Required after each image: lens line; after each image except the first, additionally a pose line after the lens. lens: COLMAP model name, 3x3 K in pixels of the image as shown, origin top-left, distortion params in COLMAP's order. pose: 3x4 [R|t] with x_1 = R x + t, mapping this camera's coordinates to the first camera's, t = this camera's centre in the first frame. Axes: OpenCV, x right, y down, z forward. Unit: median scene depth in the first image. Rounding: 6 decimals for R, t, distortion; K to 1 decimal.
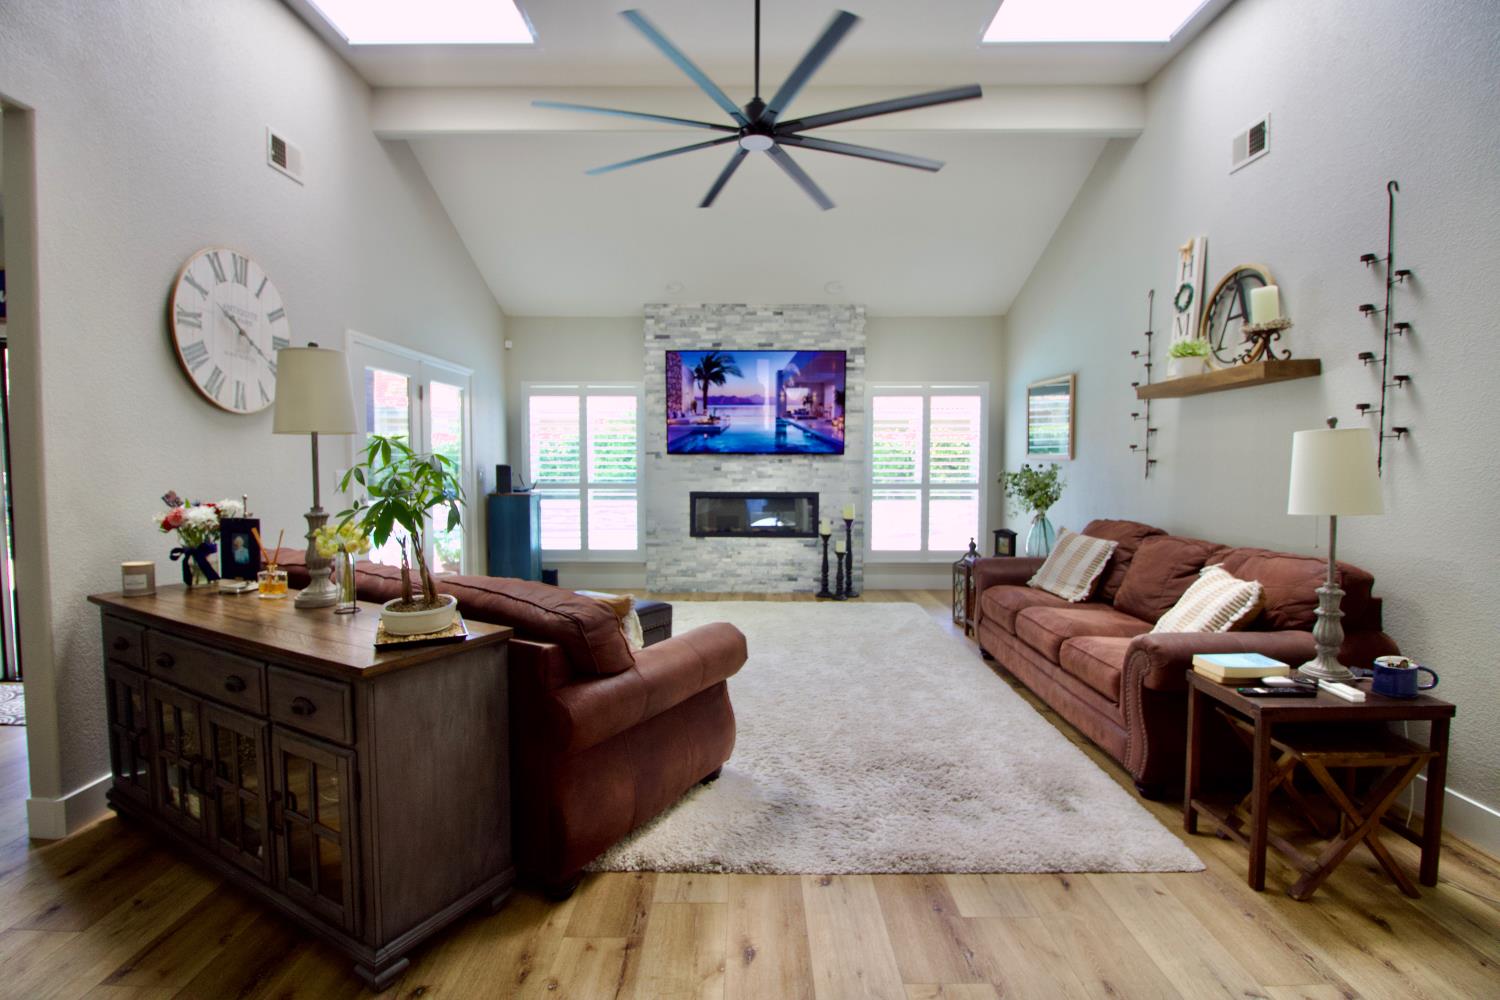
lens RADIAL K [[694.3, 0, 748.1], [0, 694.3, 499.4], [0, 0, 1]] dist [-0.006210, -0.003067]
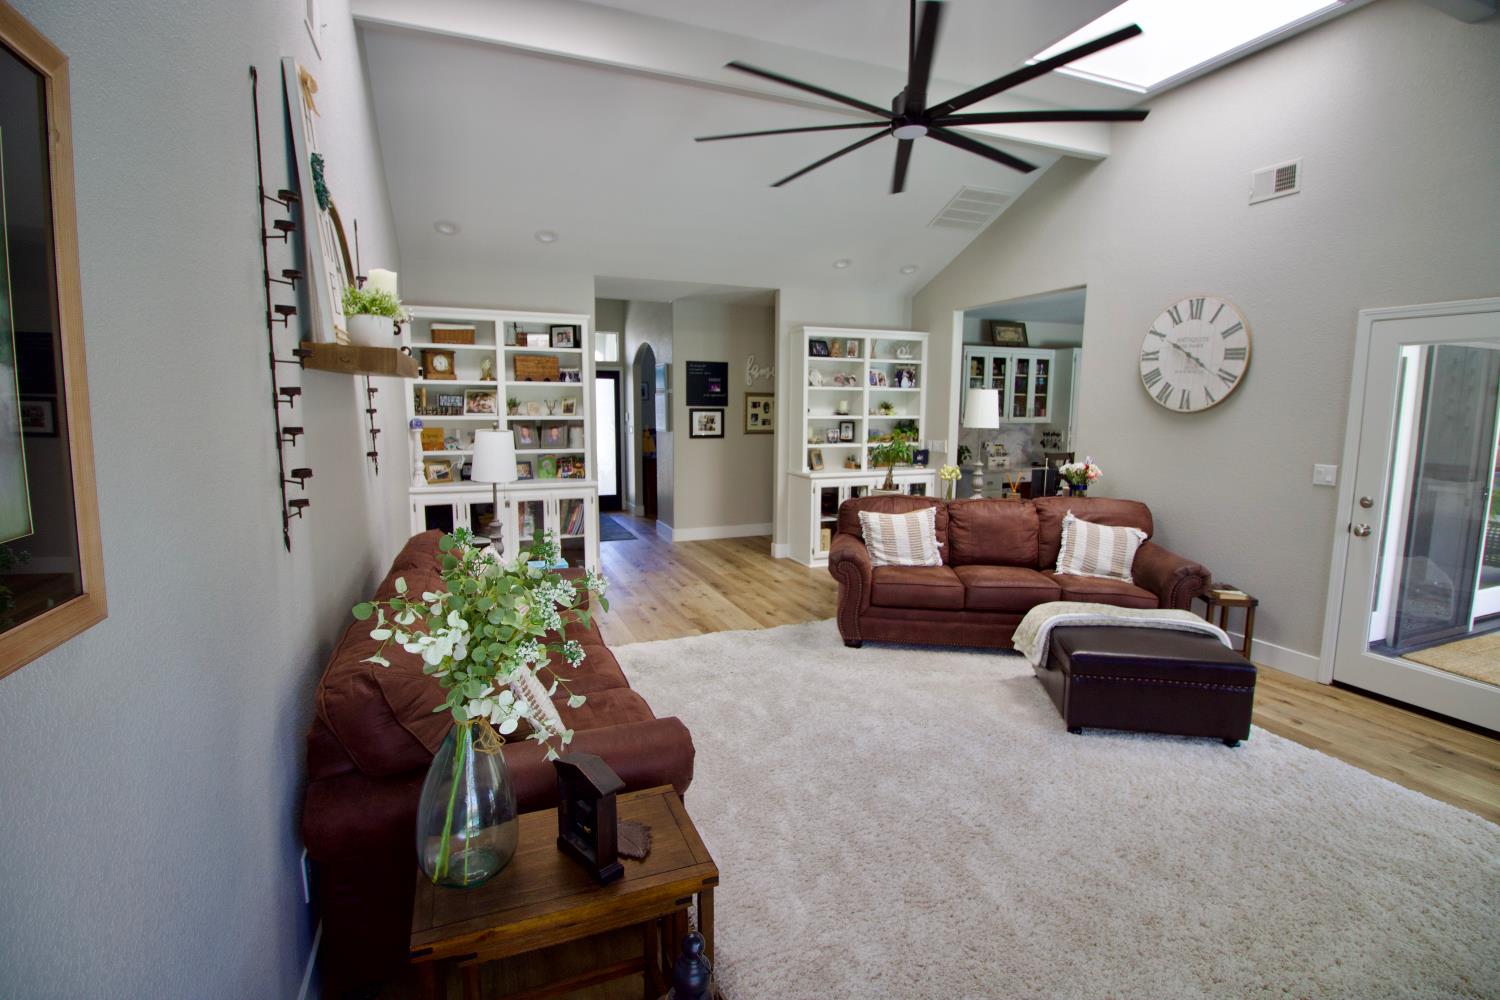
lens RADIAL K [[694.3, 0, 748.2], [0, 694.3, 494.1], [0, 0, 1]] dist [-0.006210, -0.003067]
pose [[-0.921896, 0.046689, -0.384615, 0.321462], [-0.025690, 0.983161, 0.180924, -0.094161], [0.386586, 0.176674, -0.905173, 0.964803]]
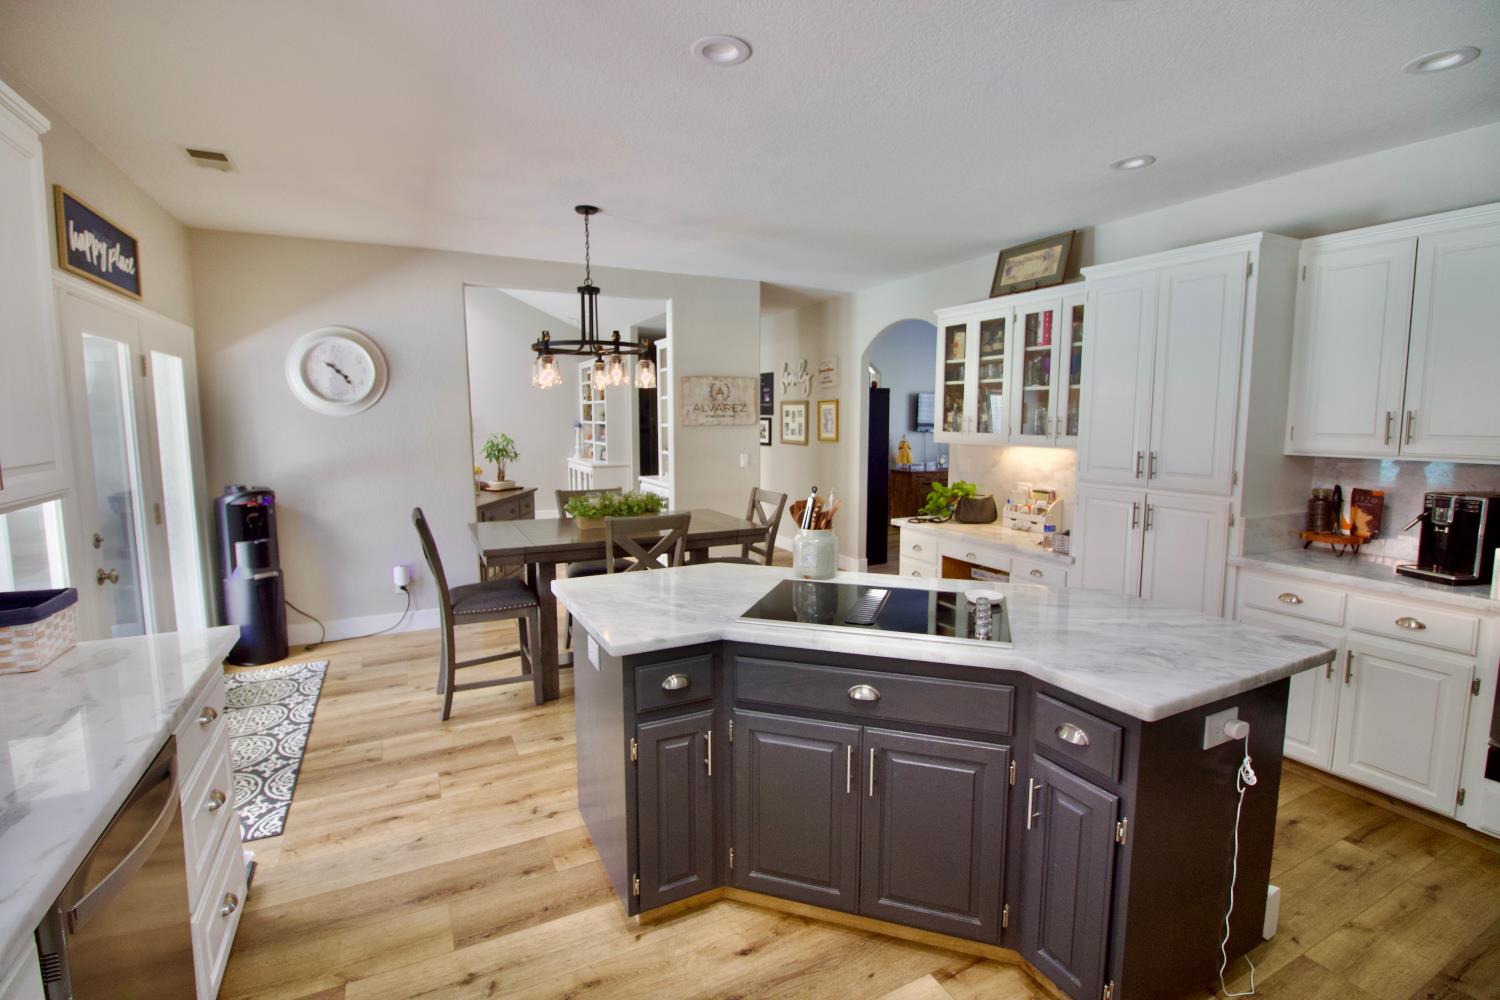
lens RADIAL K [[694.3, 0, 750.3], [0, 694.3, 495.3], [0, 0, 1]] dist [-0.006210, -0.003067]
pose [[-0.466206, -0.099260, 0.879090, -1.187316], [0.052394, 0.988844, 0.139439, -0.058037], [-0.883124, 0.111066, -0.455804, 0.439625]]
